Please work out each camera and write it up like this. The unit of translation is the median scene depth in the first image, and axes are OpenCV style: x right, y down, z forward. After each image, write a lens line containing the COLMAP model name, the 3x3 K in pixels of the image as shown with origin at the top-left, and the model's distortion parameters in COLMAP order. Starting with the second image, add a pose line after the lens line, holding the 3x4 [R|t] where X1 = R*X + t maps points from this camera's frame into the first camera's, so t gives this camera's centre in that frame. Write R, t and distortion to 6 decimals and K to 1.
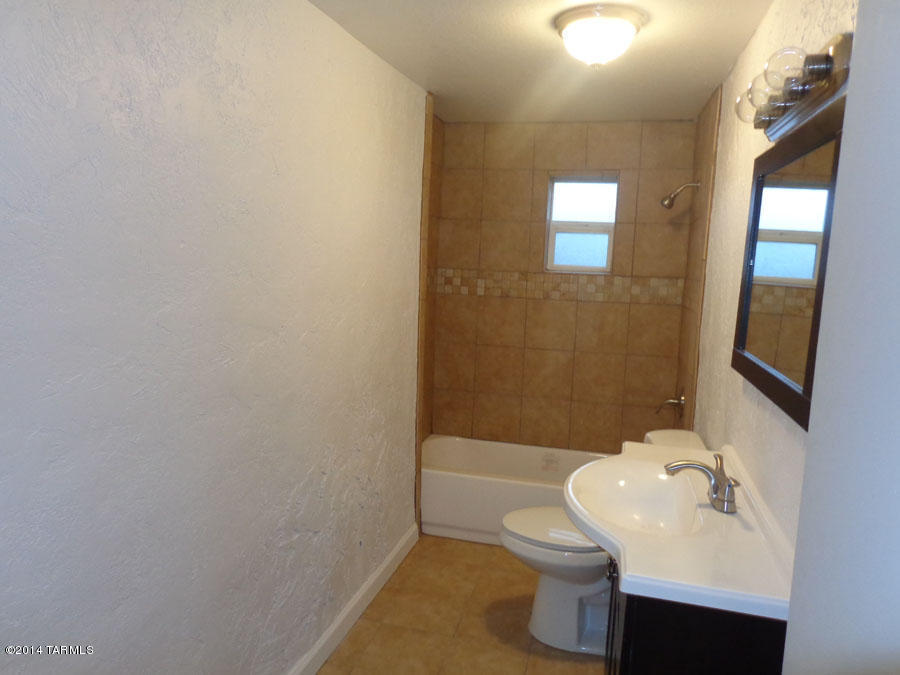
lens RADIAL K [[632.6, 0, 451.3], [0, 632.6, 337.4], [0, 0, 1]] dist [0.006418, 0.002979]
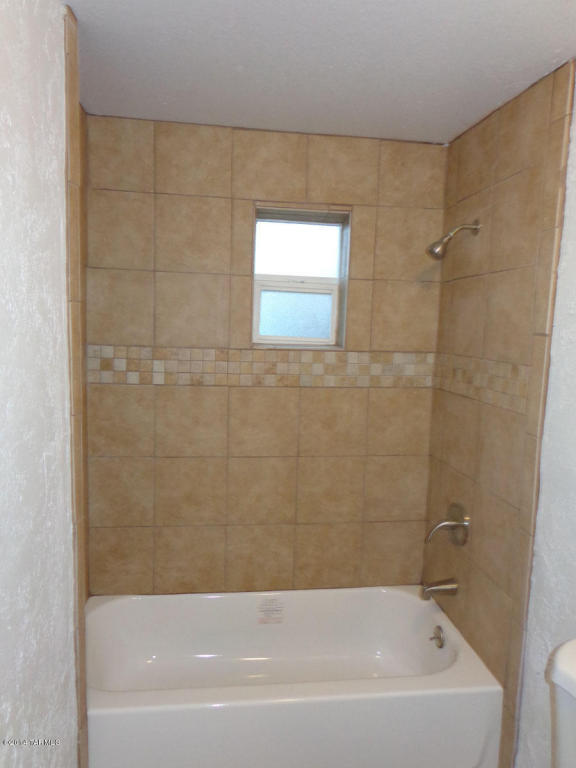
lens RADIAL K [[539.8, 0, 283.8], [0, 539.8, 383.2], [0, 0, 1]] dist [0.006418, 0.002979]
pose [[0.927803, -0.053601, 0.369200, -0.042773], [0.052391, 0.998538, 0.013312, -0.070021], [-0.369374, 0.006992, 0.929254, 0.432201]]
